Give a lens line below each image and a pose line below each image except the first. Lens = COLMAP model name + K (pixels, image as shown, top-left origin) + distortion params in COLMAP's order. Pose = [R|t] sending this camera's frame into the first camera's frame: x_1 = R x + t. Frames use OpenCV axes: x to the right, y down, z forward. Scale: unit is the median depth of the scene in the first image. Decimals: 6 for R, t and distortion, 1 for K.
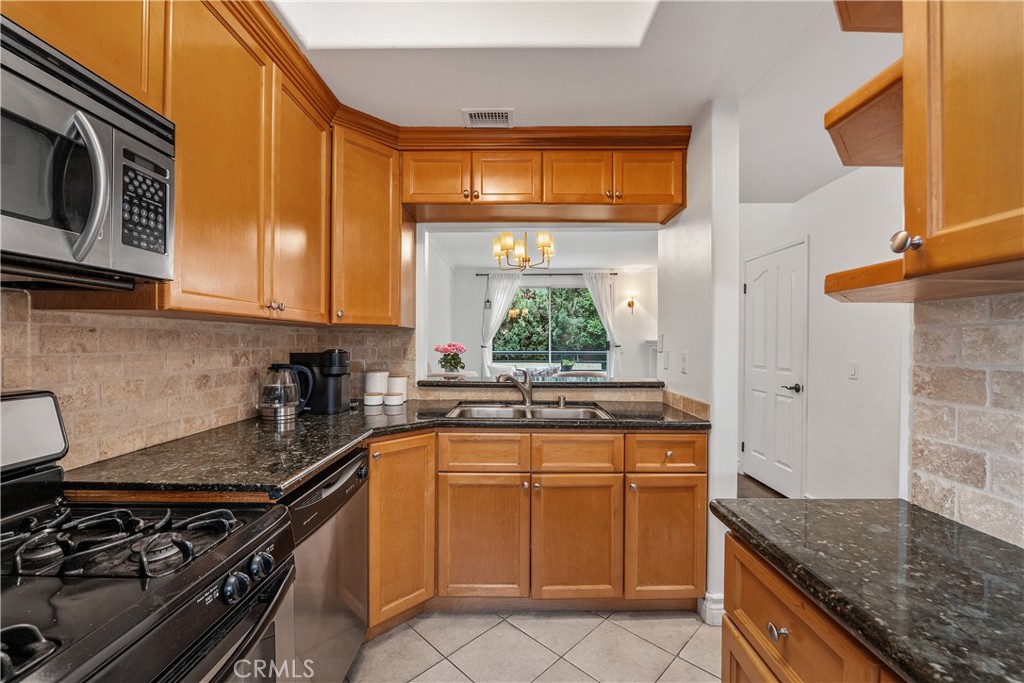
lens RADIAL K [[423.5, 0, 518.4], [0, 423.5, 342.1], [0, 0, 1]] dist [-0.013838, 0.000203]
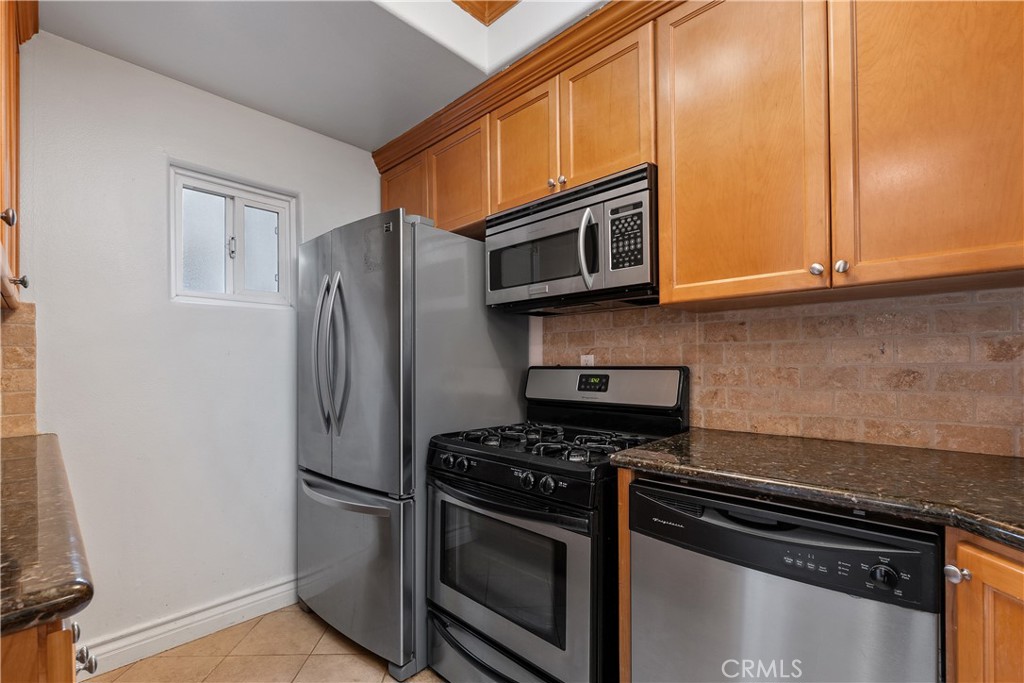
lens RADIAL K [[450.1, 0, 504.4], [0, 450.1, 365.1], [0, 0, 1]] dist [-0.003702, -0.000166]
pose [[-0.700201, -0.001672, -0.713943, 0.433261], [-0.001057, 0.999999, -0.001305, 0.100162], [0.713945, -0.000159, -0.700202, 1.476423]]
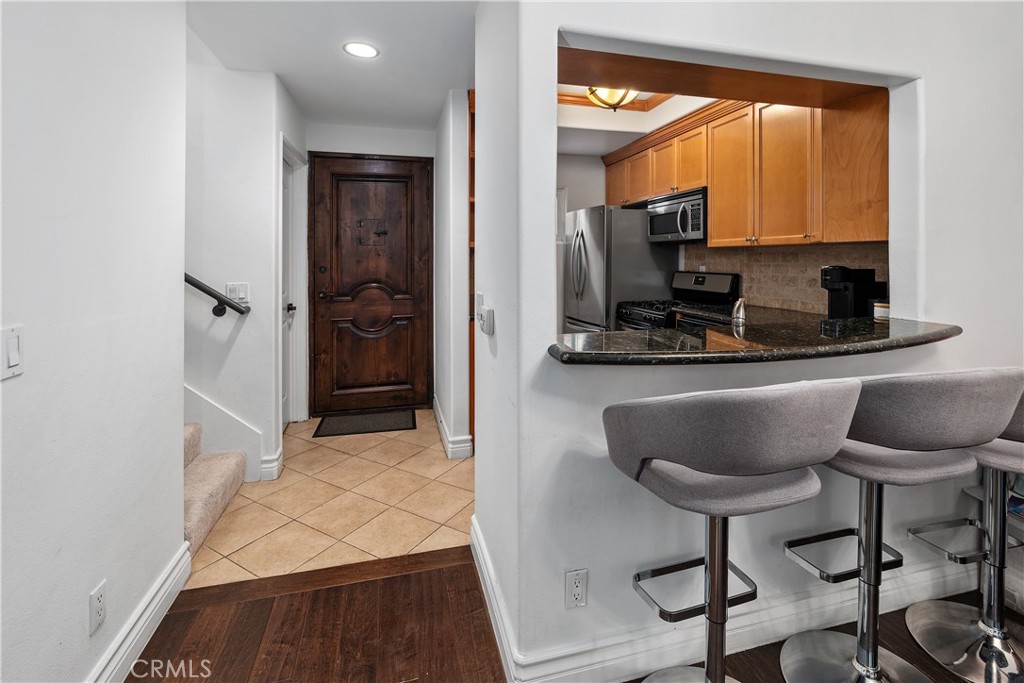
lens RADIAL K [[450.1, 0, 516.1], [0, 450.1, 264.4], [0, 0, 1]] dist [-0.003702, -0.000166]
pose [[-0.967323, 0.000563, -0.253547, 1.165351], [-0.003149, 0.999894, 0.014231, 0.000869], [0.253528, 0.014565, -0.967218, 3.397592]]
